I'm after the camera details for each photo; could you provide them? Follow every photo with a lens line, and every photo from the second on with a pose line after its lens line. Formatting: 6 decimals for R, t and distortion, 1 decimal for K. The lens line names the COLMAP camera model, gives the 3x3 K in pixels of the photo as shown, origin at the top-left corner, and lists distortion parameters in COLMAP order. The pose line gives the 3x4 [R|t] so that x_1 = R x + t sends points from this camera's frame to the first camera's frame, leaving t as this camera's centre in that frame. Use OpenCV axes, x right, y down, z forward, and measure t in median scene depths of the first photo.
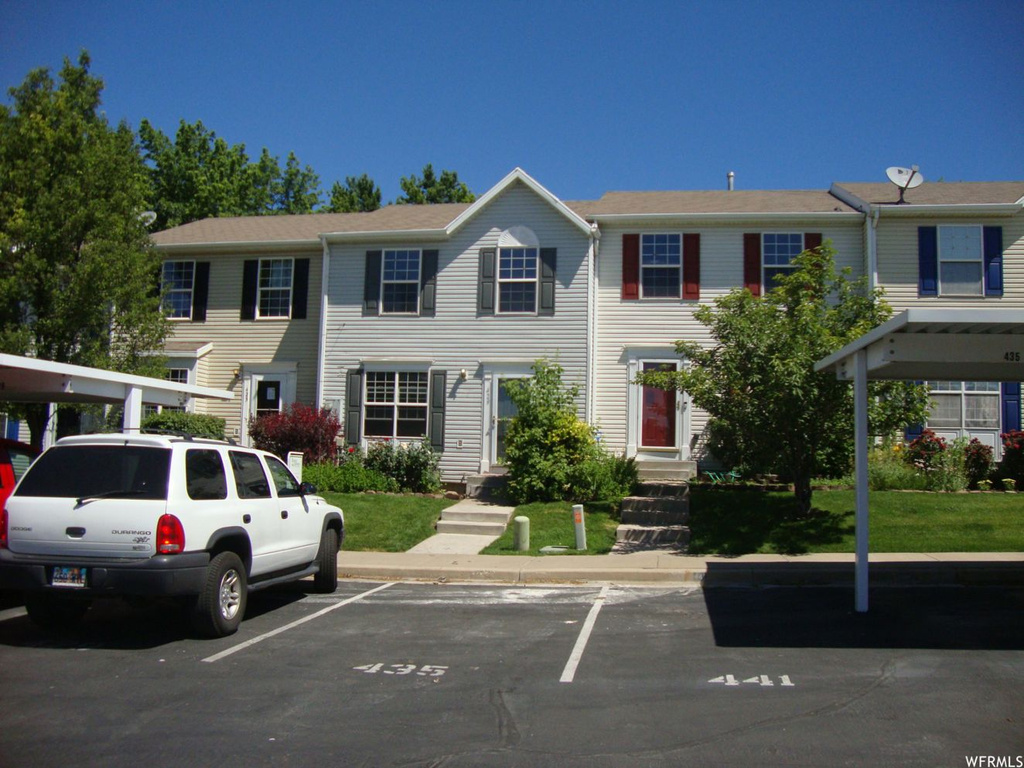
lens RADIAL K [[920.9, 0, 513.1], [0, 920.9, 387.1], [0, 0, 1]] dist [-0.182699, 0.154664]
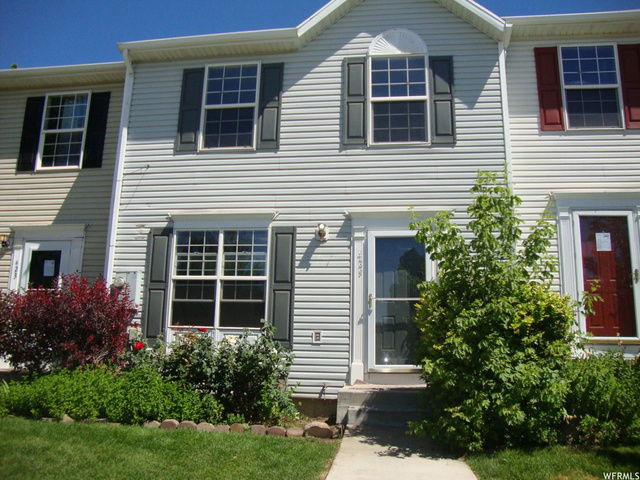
lens RADIAL K [[575.5, 0, 320.5], [0, 575.5, 237.9], [0, 0, 1]] dist [-0.182699, 0.154664]
pose [[0.999137, 0.003263, 0.041413, -0.071659], [0.001999, 0.991979, -0.126387, 0.042620], [-0.041494, 0.126361, 0.991116, 0.585380]]
